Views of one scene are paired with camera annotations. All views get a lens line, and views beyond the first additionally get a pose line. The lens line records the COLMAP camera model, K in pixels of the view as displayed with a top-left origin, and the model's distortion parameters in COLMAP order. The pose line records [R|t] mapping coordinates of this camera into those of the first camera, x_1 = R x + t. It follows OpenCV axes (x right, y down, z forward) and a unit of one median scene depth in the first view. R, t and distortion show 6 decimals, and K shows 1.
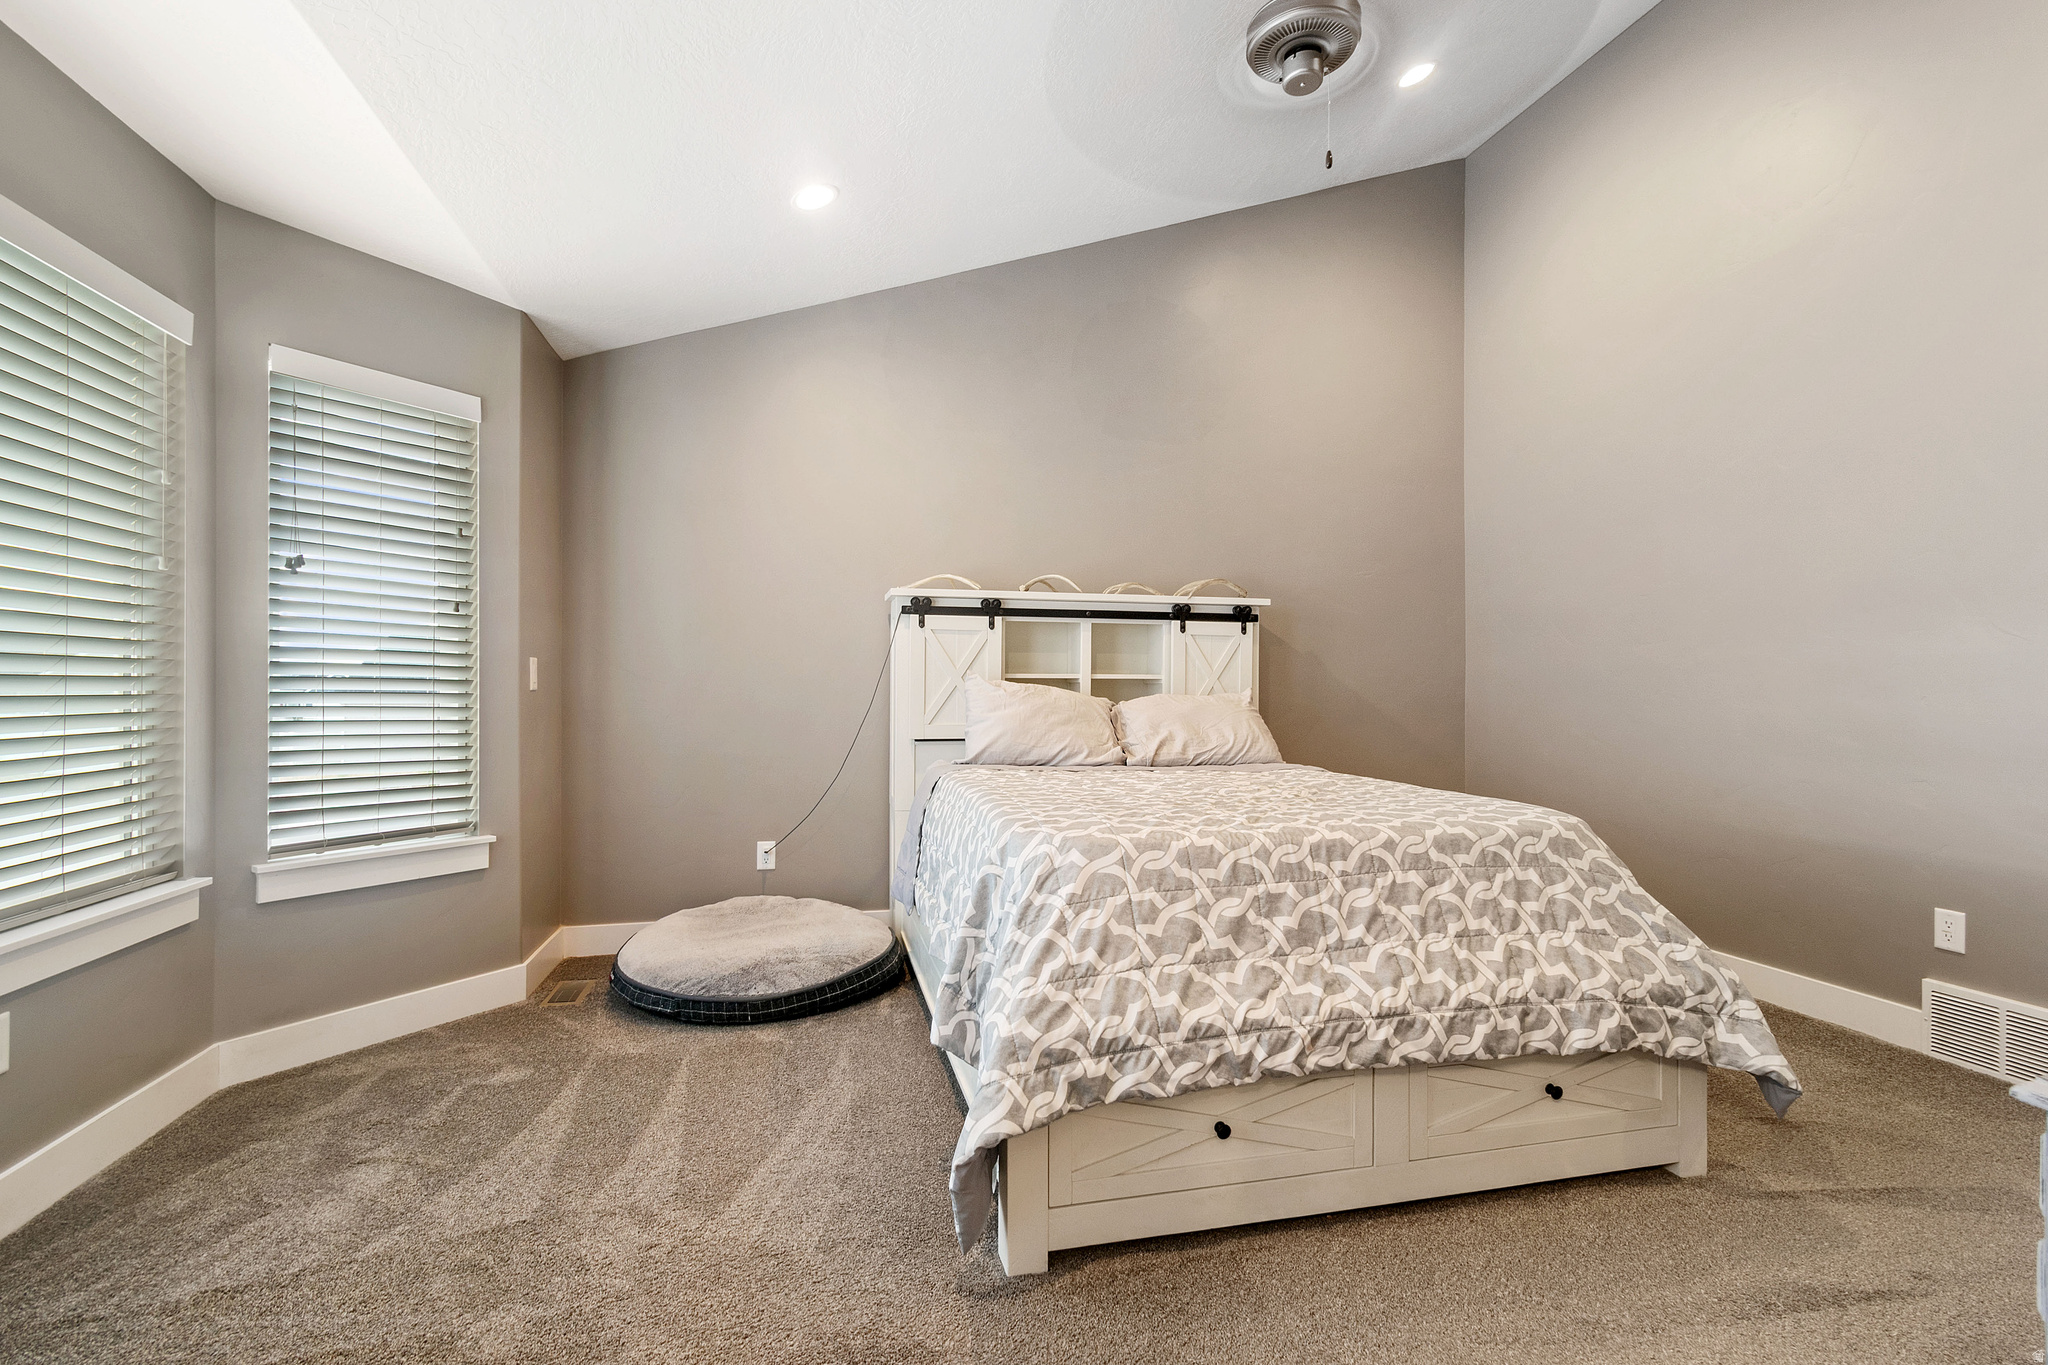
lens RADIAL K [[914.8, 0, 1018.9], [0, 914.8, 692.6], [0, 0, 1]] dist [0.005211, -0.000564]
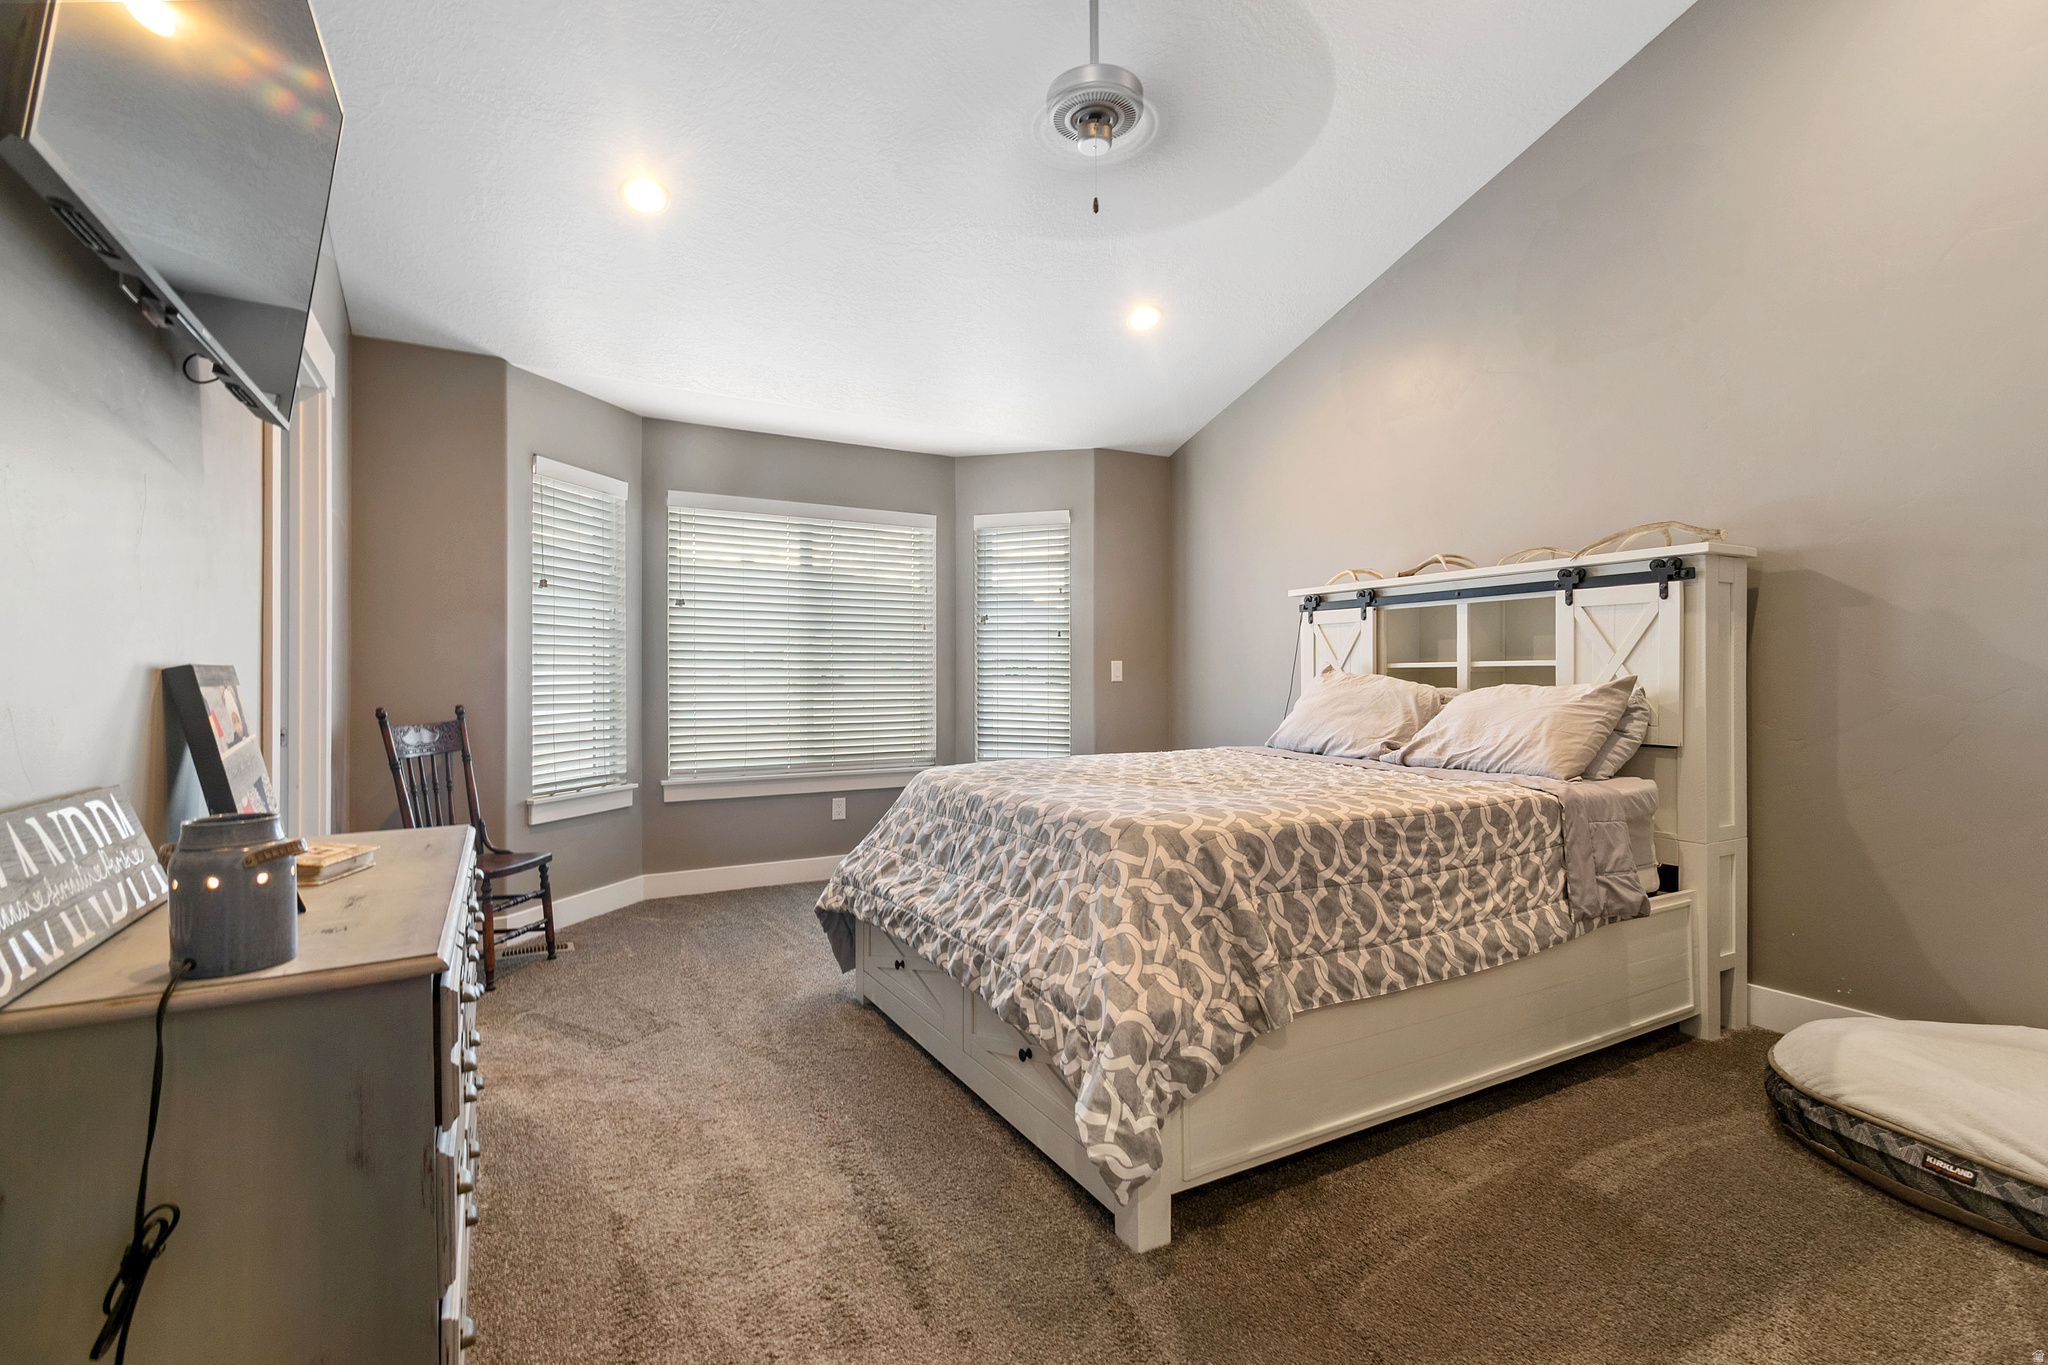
lens RADIAL K [[914.8, 0, 1023.2], [0, 914.8, 678.2], [0, 0, 1]] dist [0.005211, -0.000564]
pose [[0.278471, -0.006321, -0.960424, 0.843542], [-0.001215, 0.999975, -0.006933, 0.002012], [0.960444, 0.003098, 0.278456, 0.367649]]
